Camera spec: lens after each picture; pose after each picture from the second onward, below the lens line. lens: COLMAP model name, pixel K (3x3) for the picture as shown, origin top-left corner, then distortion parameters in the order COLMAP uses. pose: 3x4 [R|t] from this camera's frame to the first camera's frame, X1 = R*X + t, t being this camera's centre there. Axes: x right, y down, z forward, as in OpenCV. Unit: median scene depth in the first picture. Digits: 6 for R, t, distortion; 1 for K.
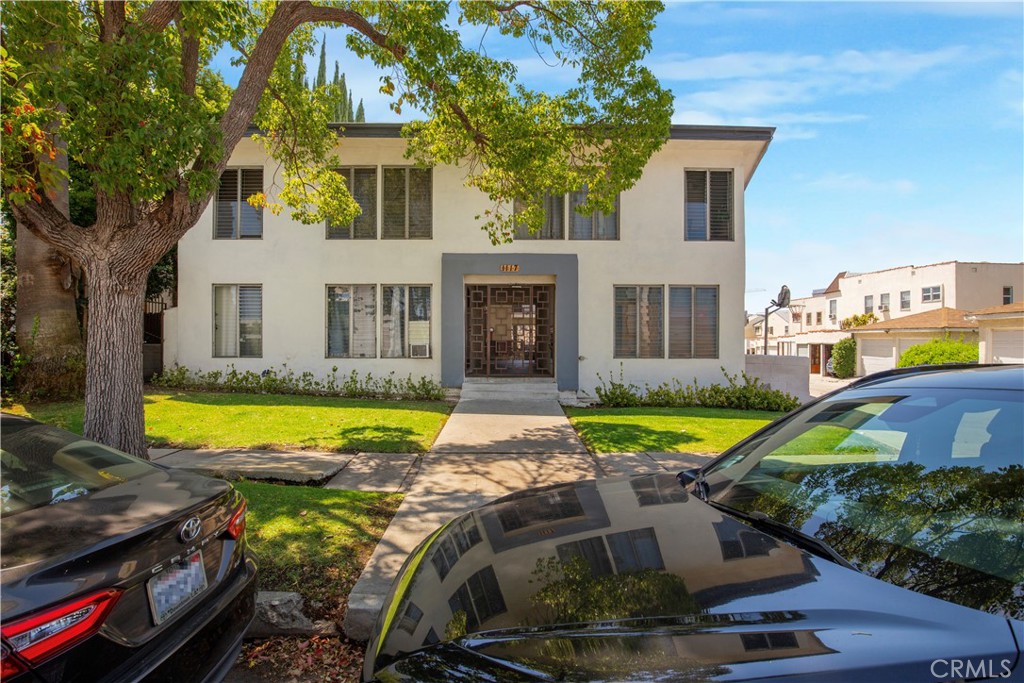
lens RADIAL K [[474.2, 0, 512.0], [0, 474.2, 341.5], [0, 0, 1]] dist [-0.034223, 0.000215]
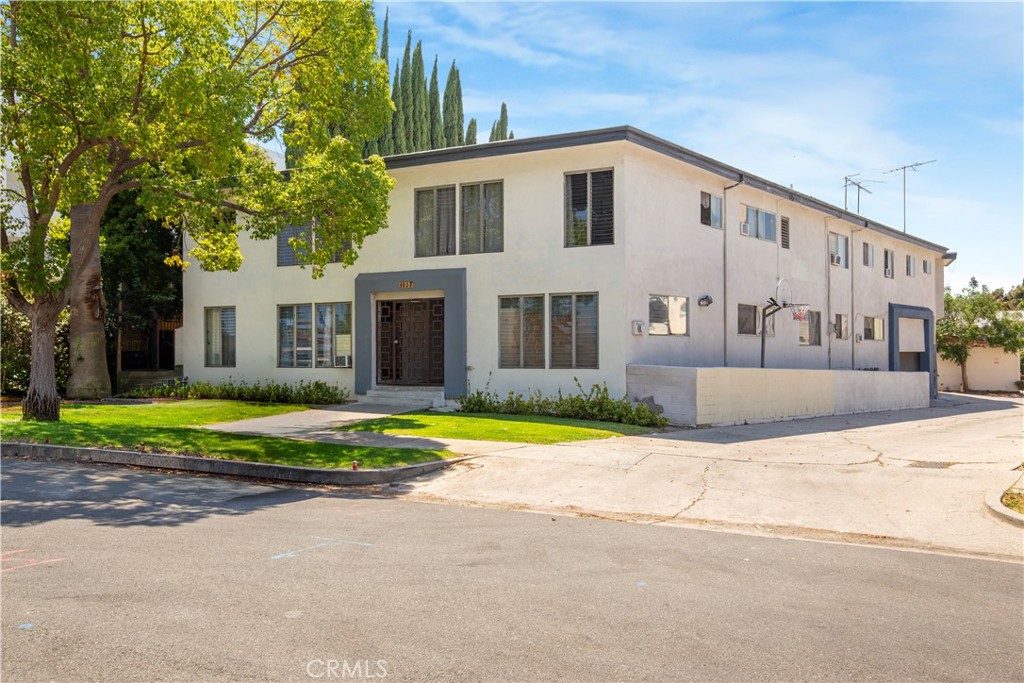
lens RADIAL K [[772.7, 0, 512.0], [0, 772.7, 341.5], [0, 0, 1]] dist [0.028779, -0.002092]
pose [[0.900640, -0.012276, -0.434392, 0.963780], [0.004920, 0.999825, -0.018055, 0.008112], [0.434538, 0.014124, 0.900543, -0.484664]]
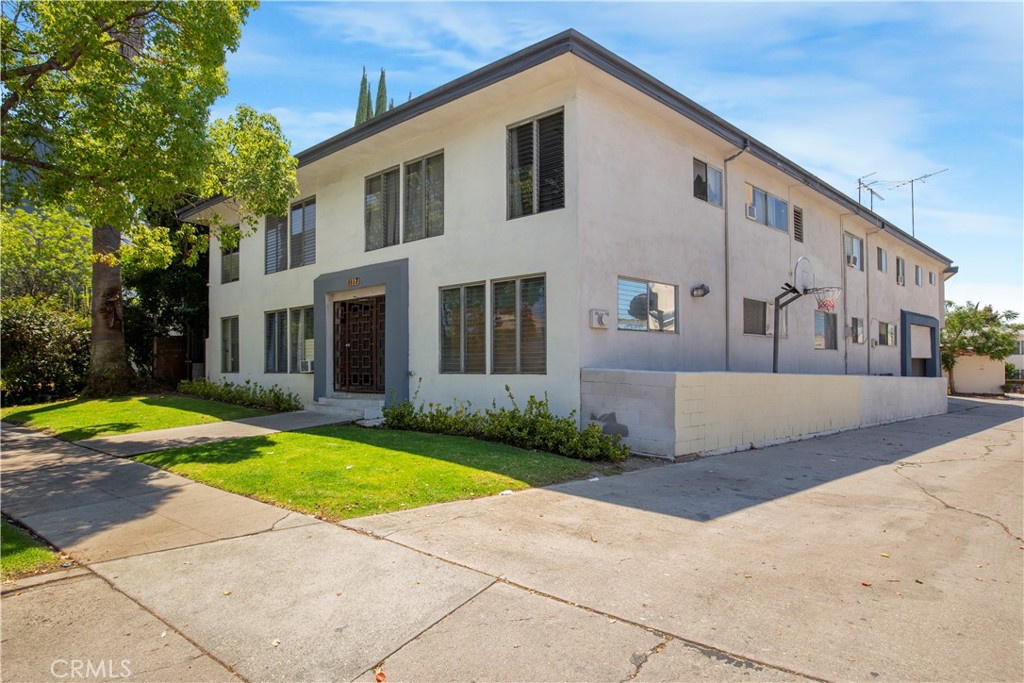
lens RADIAL K [[480.3, 0, 516.6], [0, 480.3, 362.0], [0, 0, 1]] dist [-0.027069, 0.001054]
pose [[0.813071, -0.012563, -0.582029, 0.832337], [0.007565, 0.999911, -0.011016, 0.025013], [0.582116, 0.004554, 0.813093, 0.377921]]
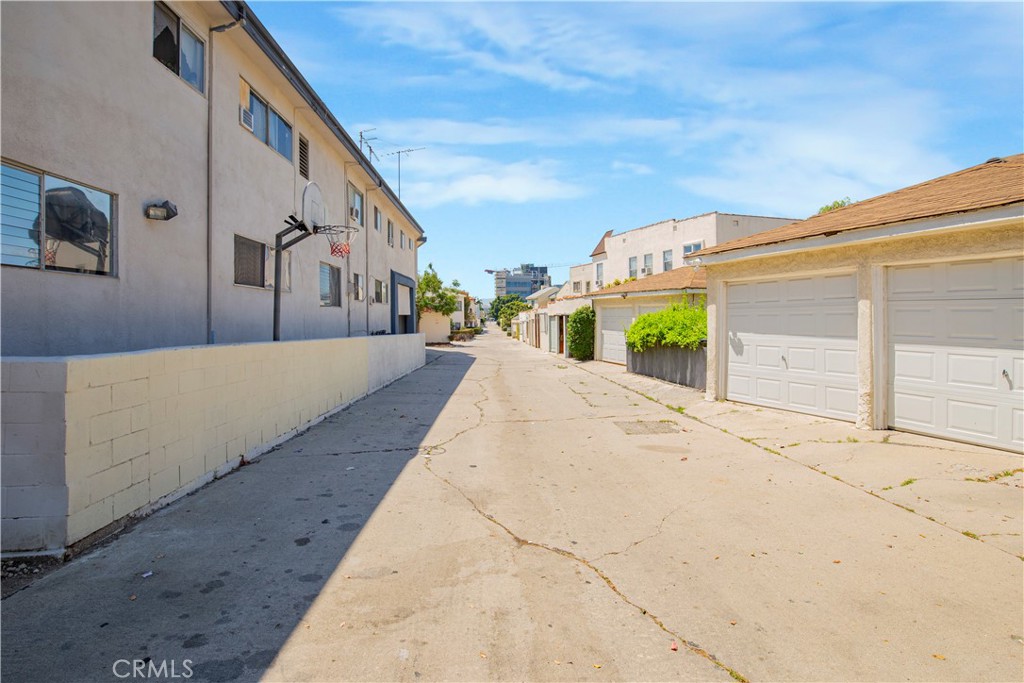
lens RADIAL K [[491.4, 0, 478.1], [0, 491.4, 315.0], [0, 0, 1]] dist [-0.037936, 0.000004]
pose [[0.964511, -0.014857, 0.263623, 0.796789], [0.016173, 0.999865, -0.002822, 0.012564], [-0.263546, 0.006985, 0.964622, 0.671891]]
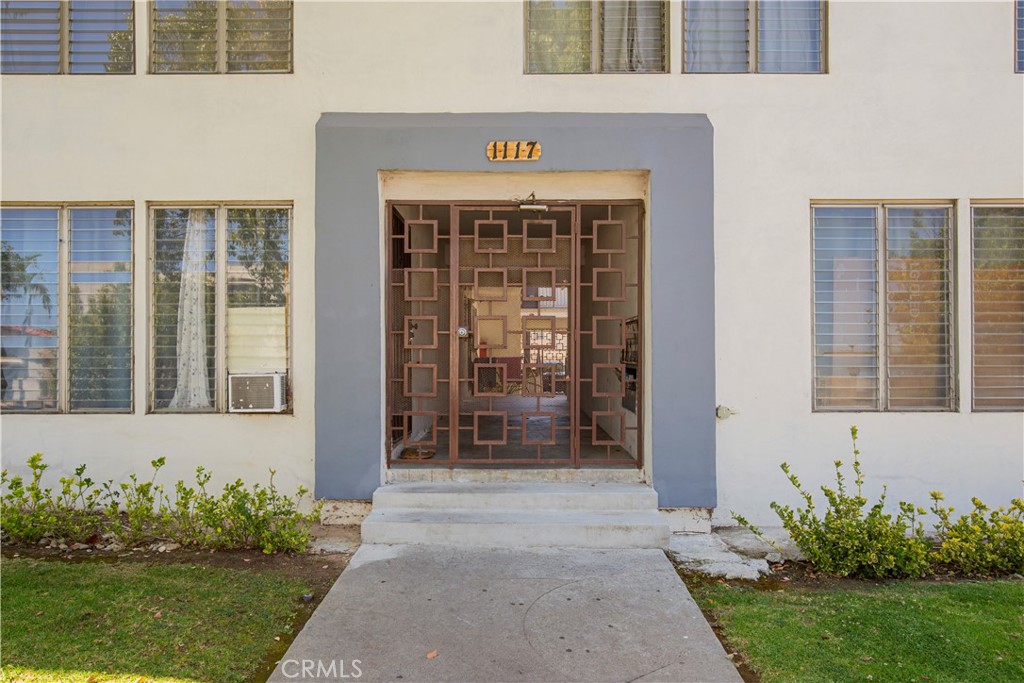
lens RADIAL K [[676.7, 0, 514.6], [0, 676.7, 353.9], [0, 0, 1]] dist [0.003446, 0.000495]
pose [[0.999938, -0.003212, -0.010627, 0.000644], [0.003164, 0.999985, -0.004518, -0.005899], [0.010642, 0.004484, 0.999933, 0.497936]]
